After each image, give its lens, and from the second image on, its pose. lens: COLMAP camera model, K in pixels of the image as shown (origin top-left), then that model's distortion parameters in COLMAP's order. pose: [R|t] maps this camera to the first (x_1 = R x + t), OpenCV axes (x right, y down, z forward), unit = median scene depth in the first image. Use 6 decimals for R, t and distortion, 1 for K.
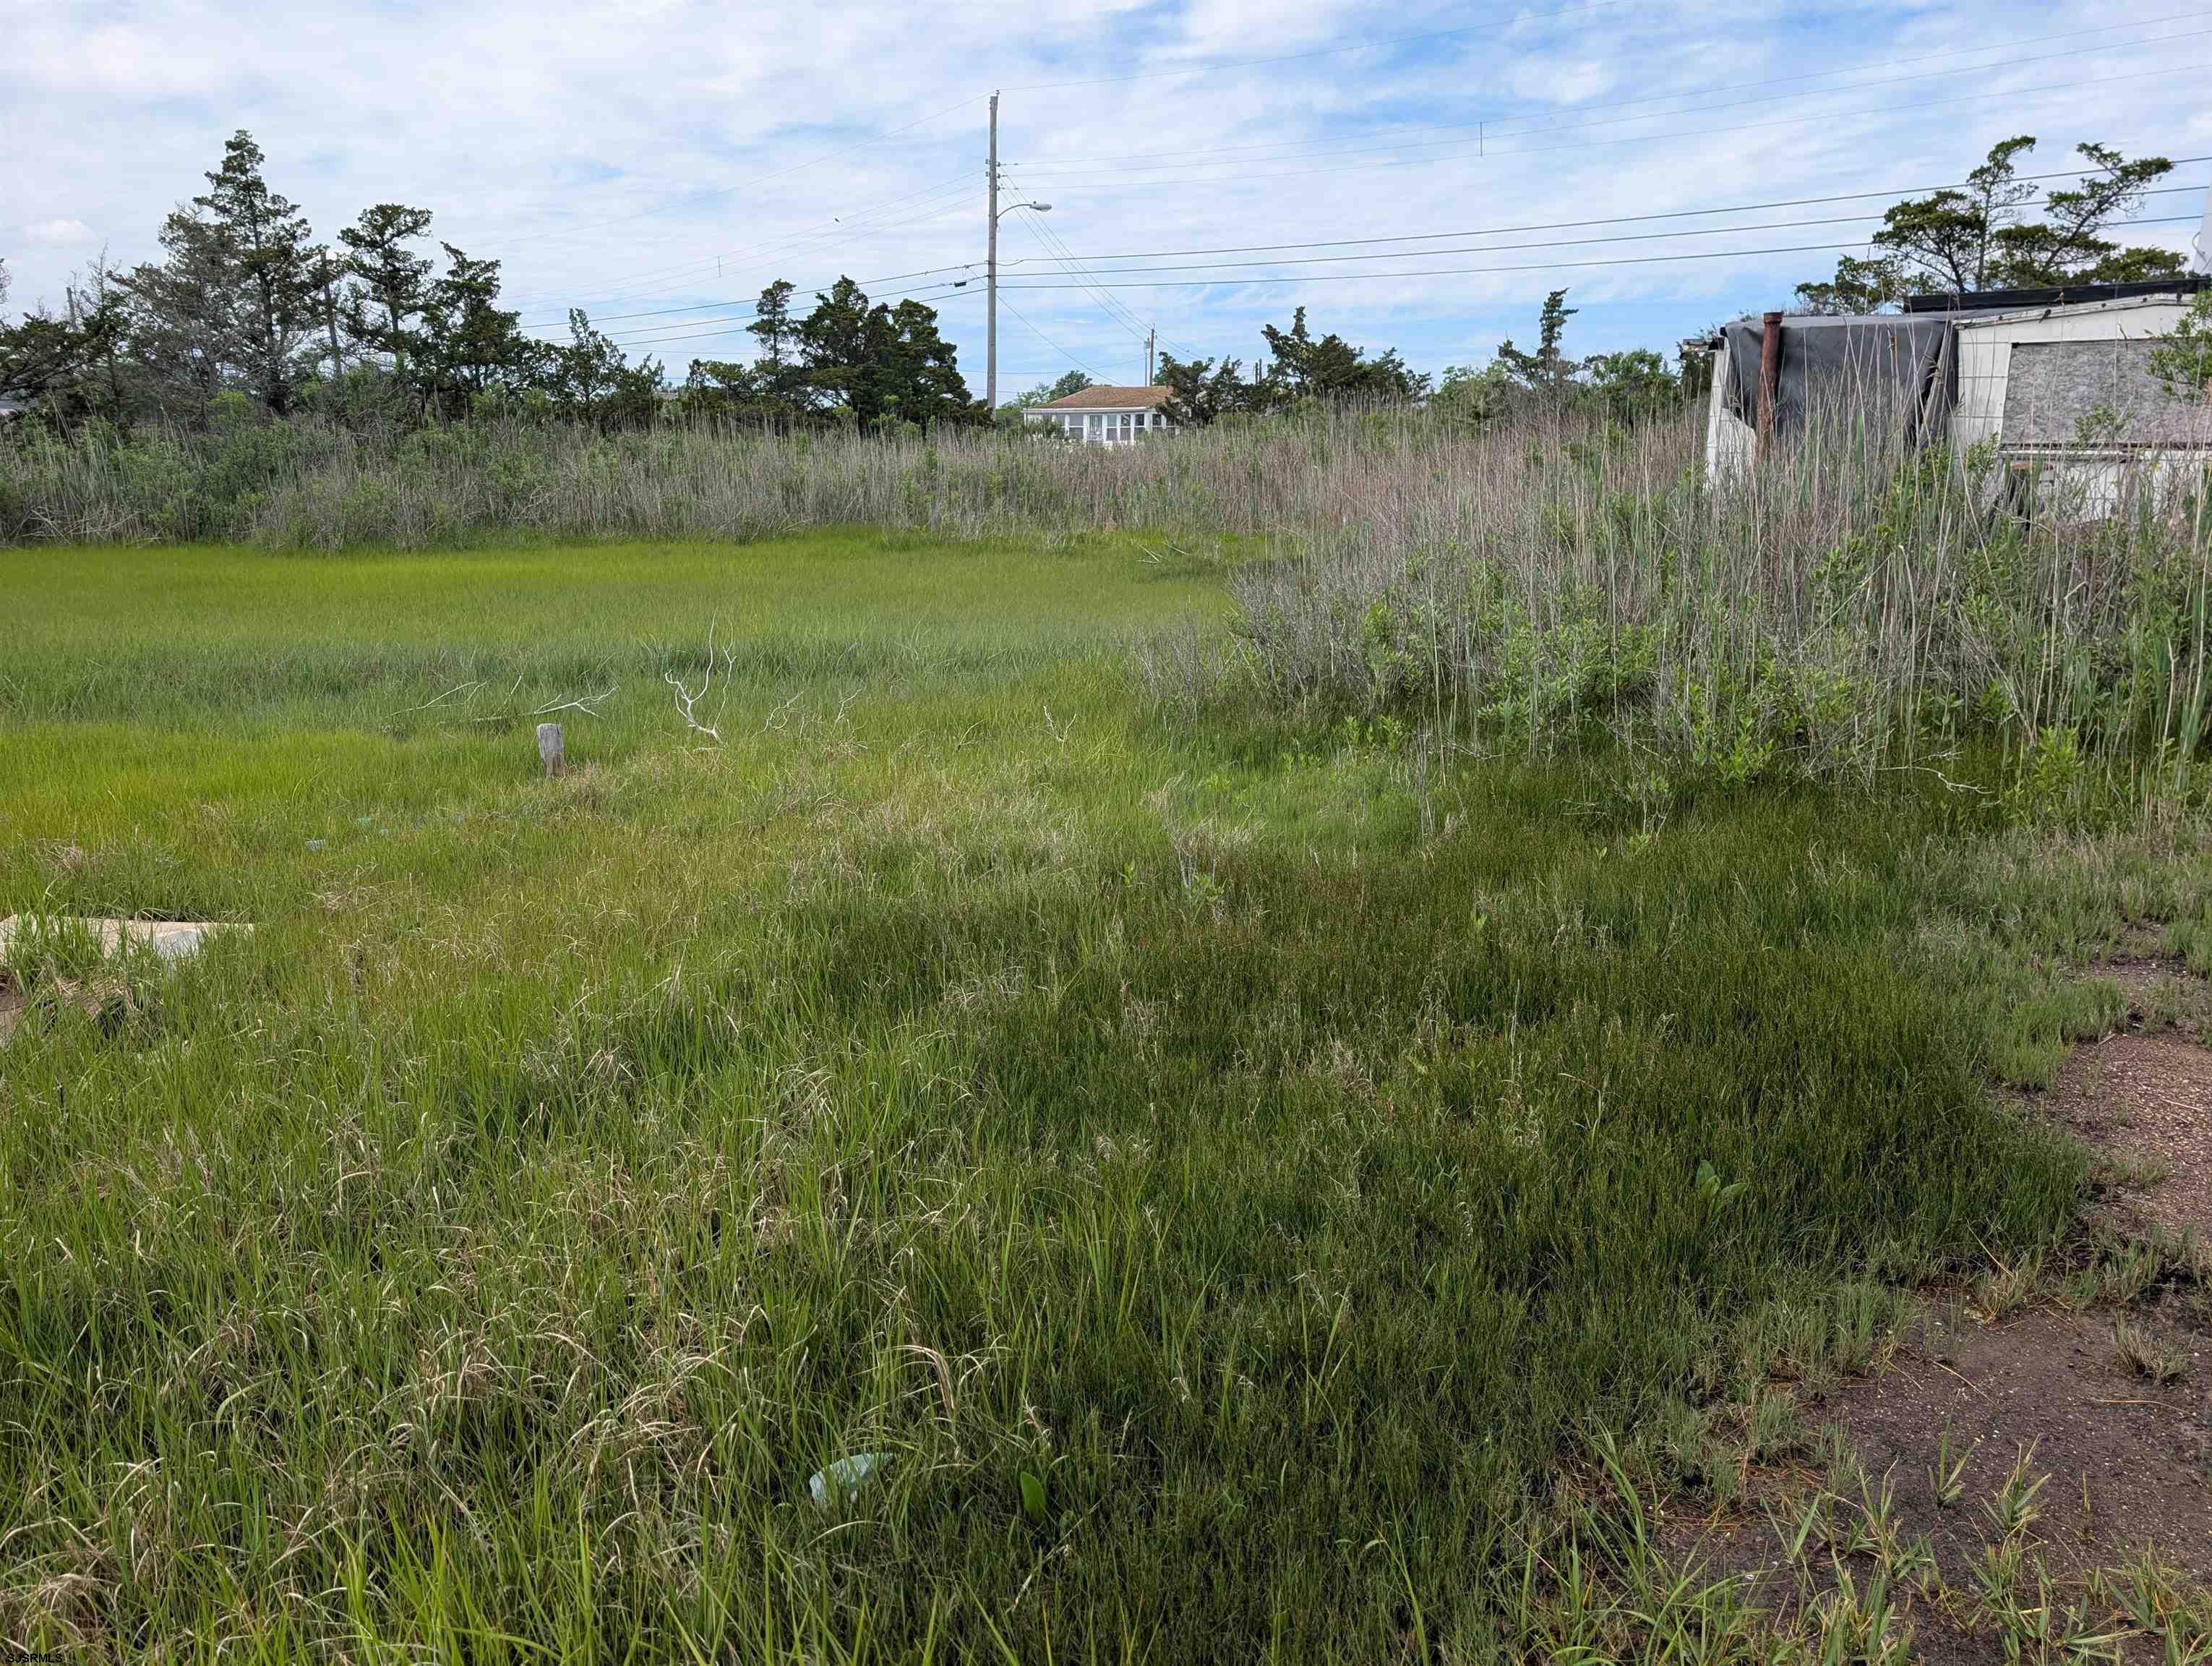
lens RADIAL K [[1575.7, 0, 1093.6], [0, 1575.7, 831.1], [0, 0, 1]] dist [0.027610, -0.010694]
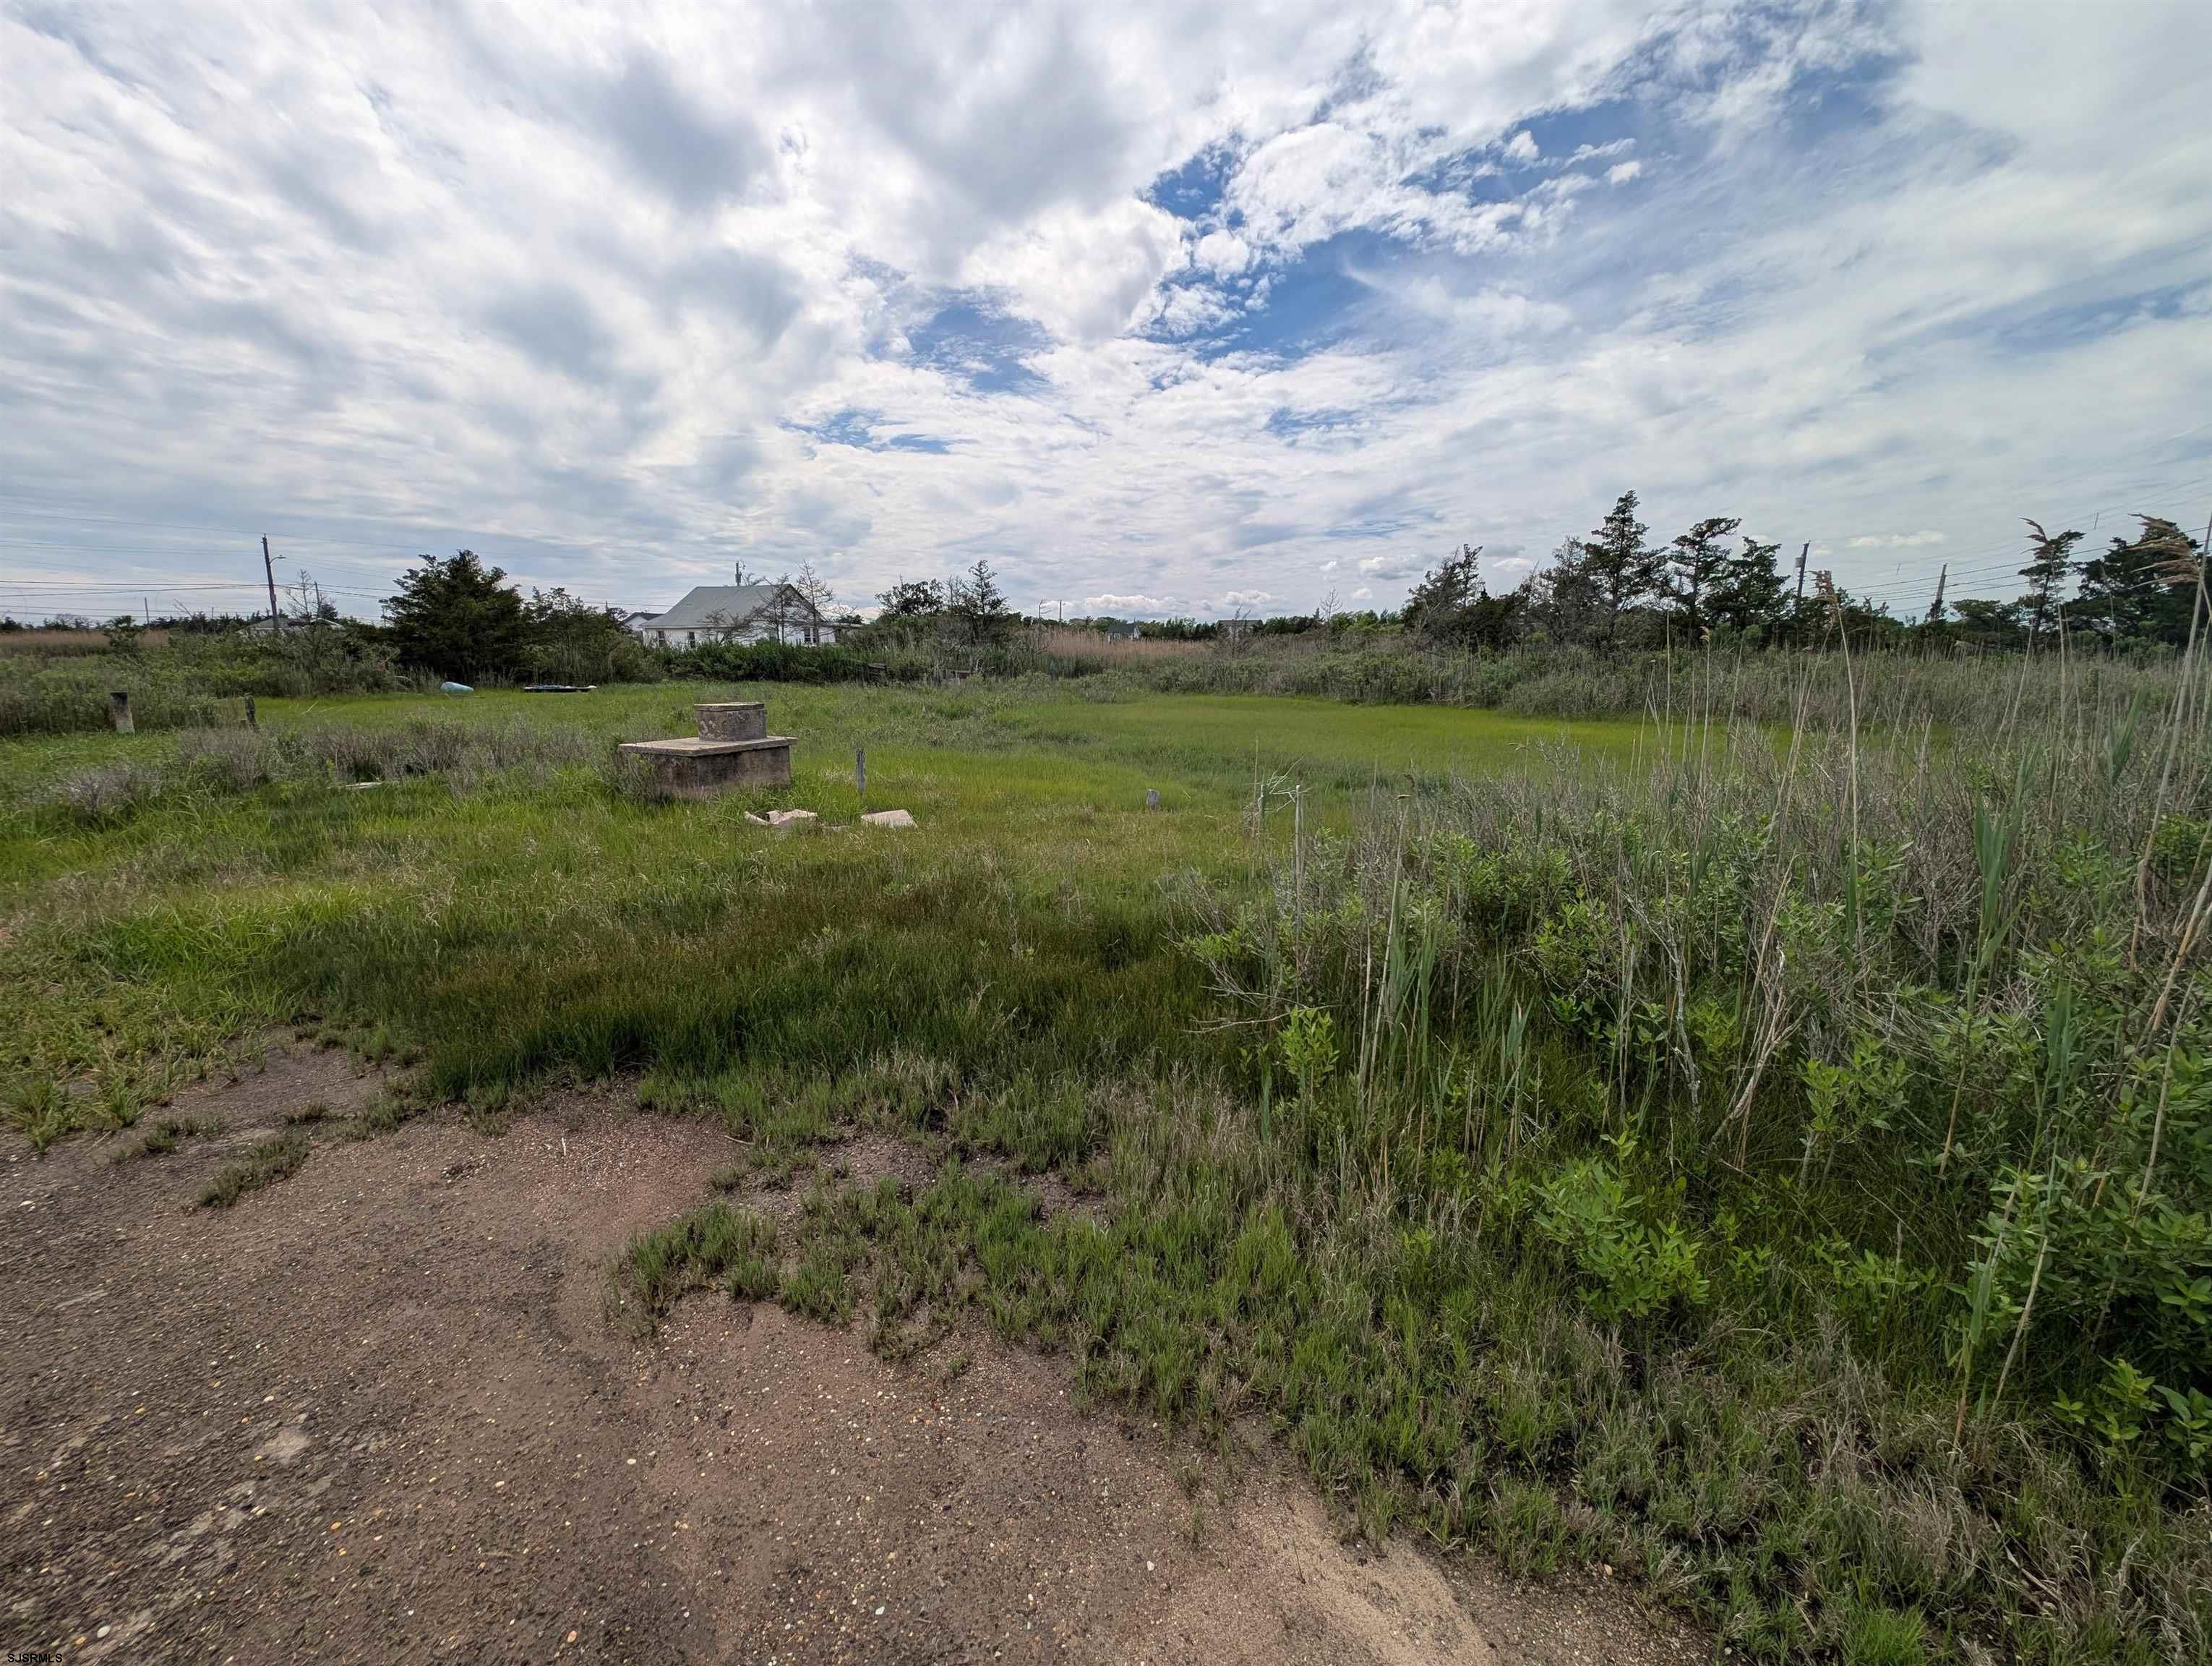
lens RADIAL K [[828.5, 0, 1106.0], [0, 828.5, 833.0], [0, 0, 1]] dist [-0.007960, 0.000150]
pose [[0.381178, 0.197051, -0.903257, 0.172068], [-0.225548, 0.967320, 0.115845, -0.031847], [0.896566, 0.159570, 0.413166, 0.127726]]
